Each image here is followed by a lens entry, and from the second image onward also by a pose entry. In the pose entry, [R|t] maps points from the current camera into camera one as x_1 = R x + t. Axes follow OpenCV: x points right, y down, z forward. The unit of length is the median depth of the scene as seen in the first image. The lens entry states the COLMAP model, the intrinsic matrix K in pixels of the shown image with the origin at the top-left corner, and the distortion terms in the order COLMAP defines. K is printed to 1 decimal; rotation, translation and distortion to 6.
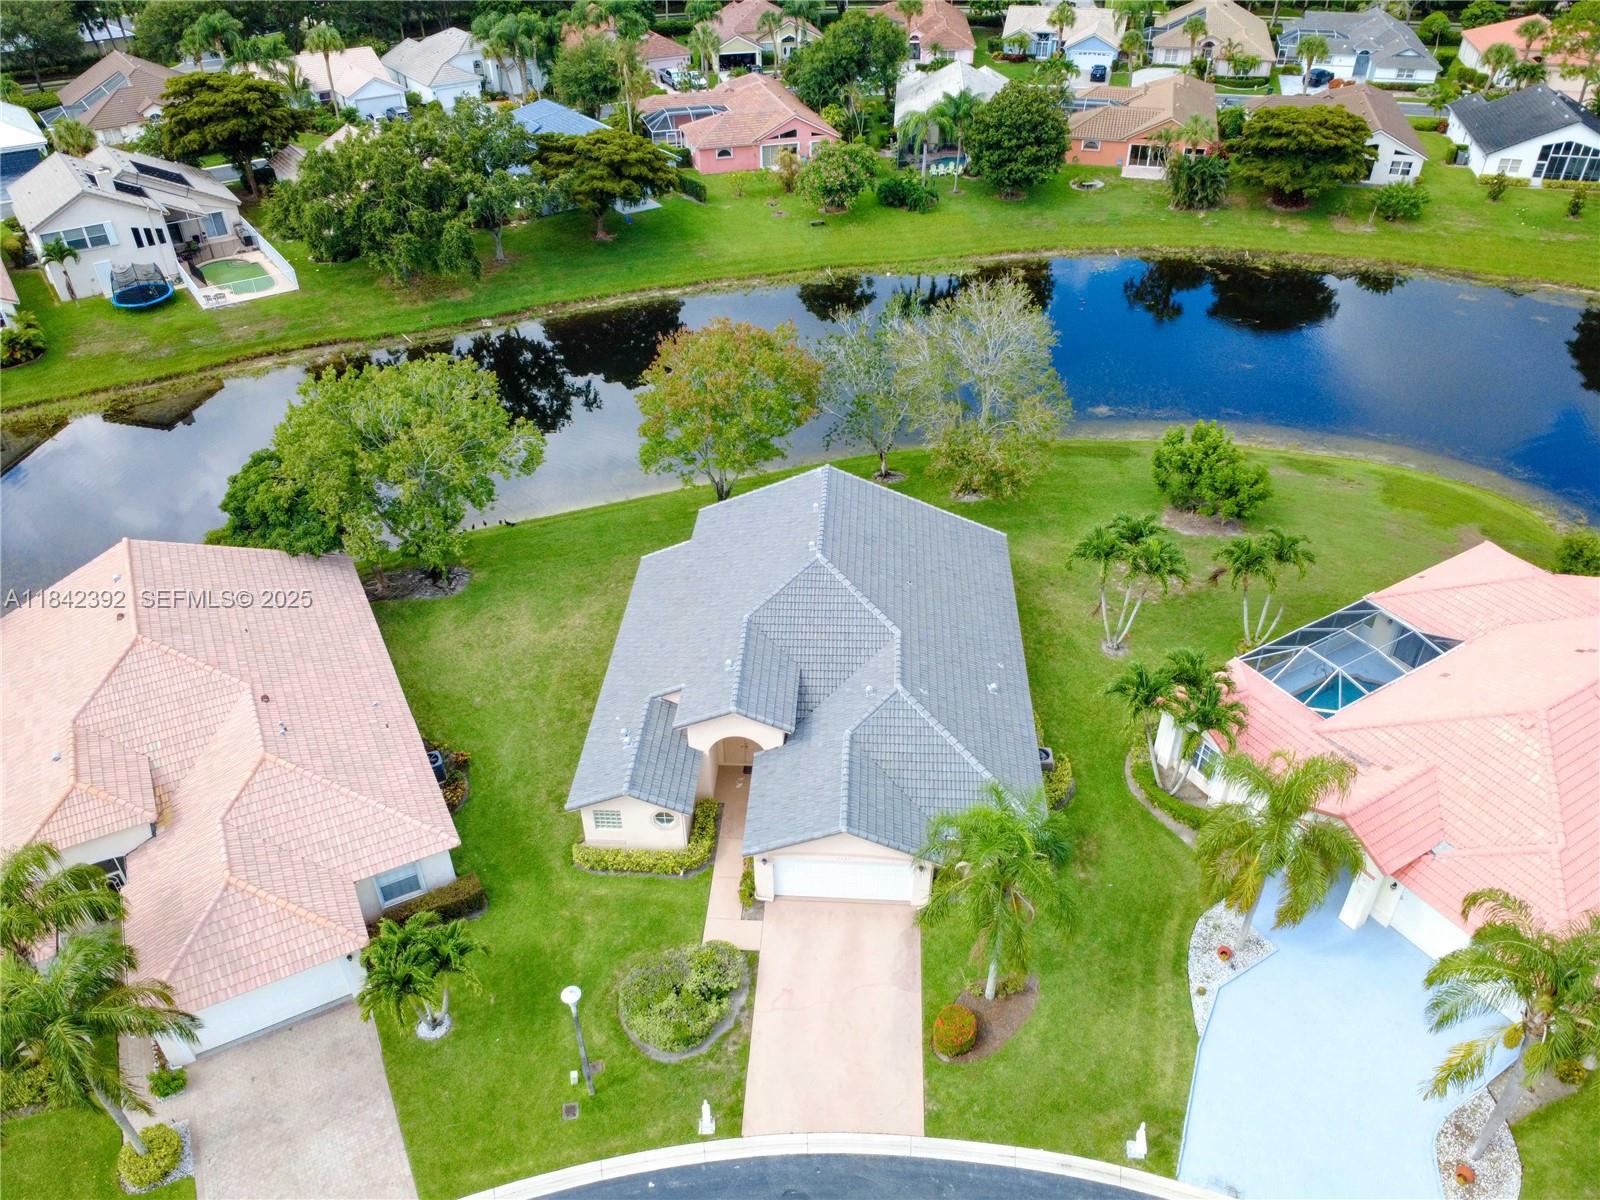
lens RADIAL K [[1157.6, 0, 808.4], [0, 1157.6, 601.7], [0, 0, 1]] dist [0.001300, -0.000153]
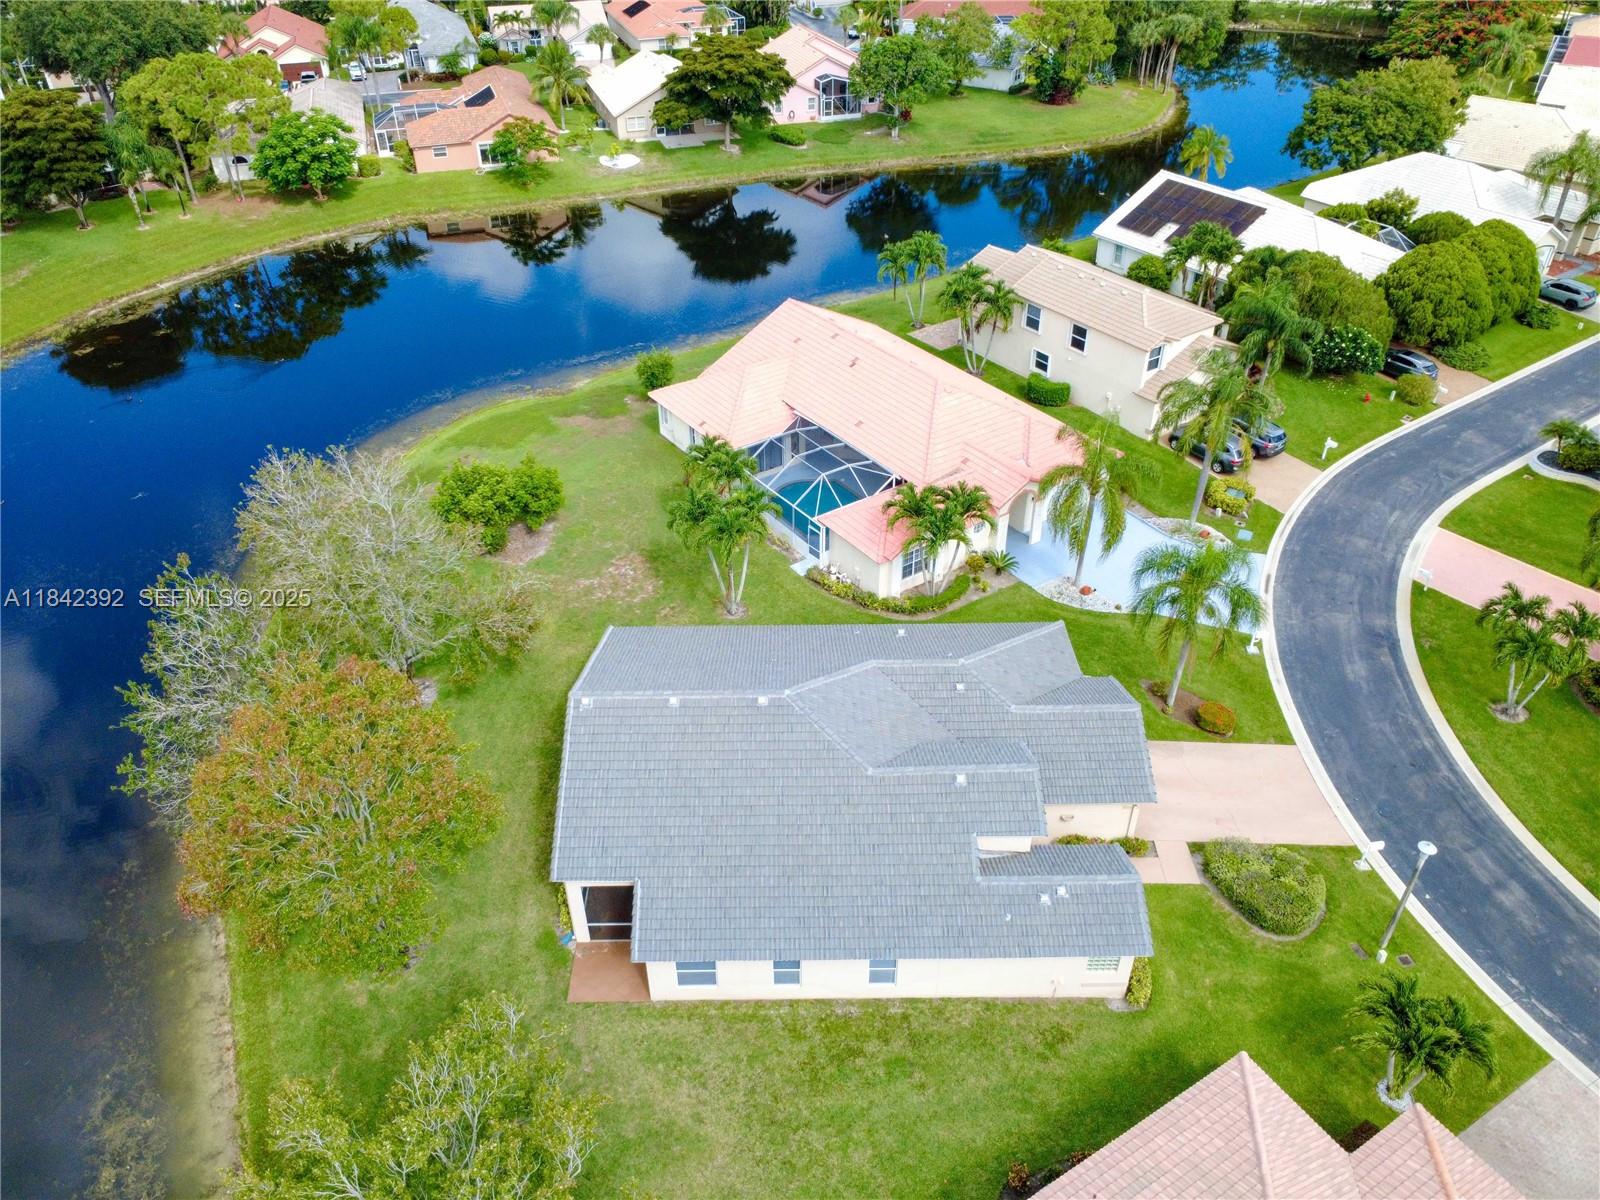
lens RADIAL K [[1157.6, 0, 796.3], [0, 1157.6, 602.7], [0, 0, 1]] dist [0.001300, -0.000153]
pose [[-0.063260, -0.582841, 0.810120, -0.764685], [0.593385, 0.630709, 0.500100, -0.598845], [-0.802429, 0.512350, 0.305951, 0.838336]]
